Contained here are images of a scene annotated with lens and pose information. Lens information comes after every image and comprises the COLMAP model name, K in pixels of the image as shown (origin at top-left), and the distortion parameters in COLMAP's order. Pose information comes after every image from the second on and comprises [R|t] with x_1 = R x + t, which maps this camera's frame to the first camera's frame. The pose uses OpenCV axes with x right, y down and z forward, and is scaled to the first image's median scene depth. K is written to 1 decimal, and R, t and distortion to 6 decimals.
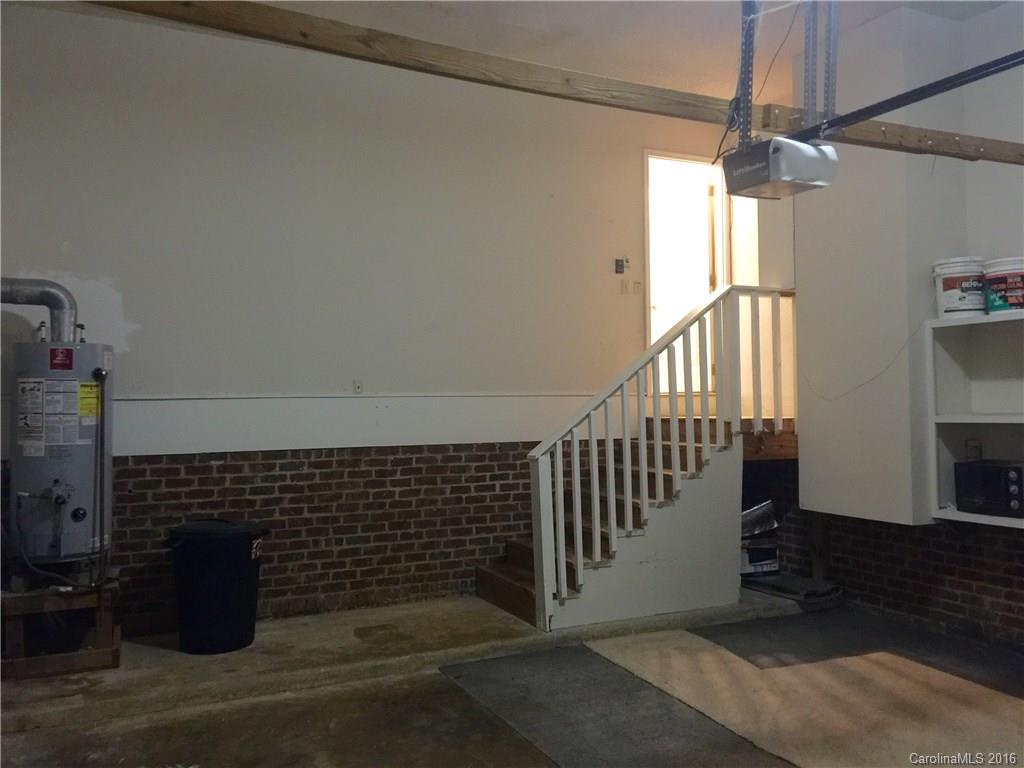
lens RADIAL K [[876.4, 0, 511.2], [0, 876.4, 387.6], [0, 0, 1]] dist [0.000618, -0.005528]
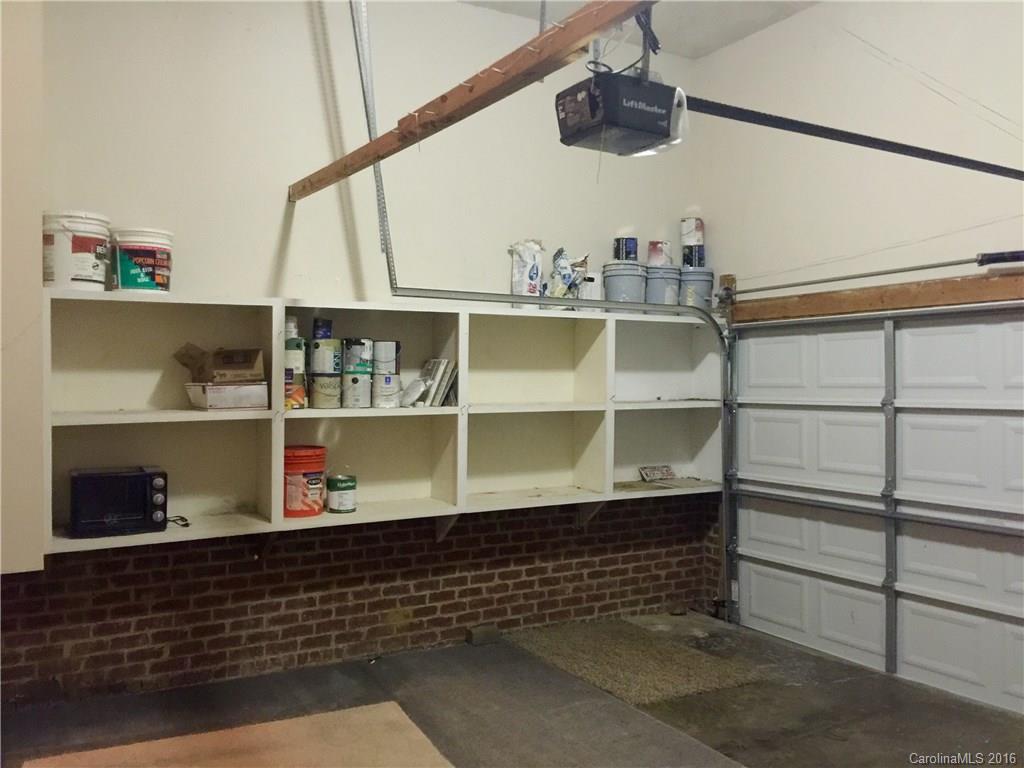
lens RADIAL K [[876.4, 0, 510.6], [0, 876.4, 379.0], [0, 0, 1]] dist [0.000618, -0.005528]
pose [[-0.074737, 0.015424, 0.997084, -0.305490], [-0.014130, 0.999764, -0.016524, 0.007598], [-0.997103, -0.015324, -0.074502, 0.703080]]
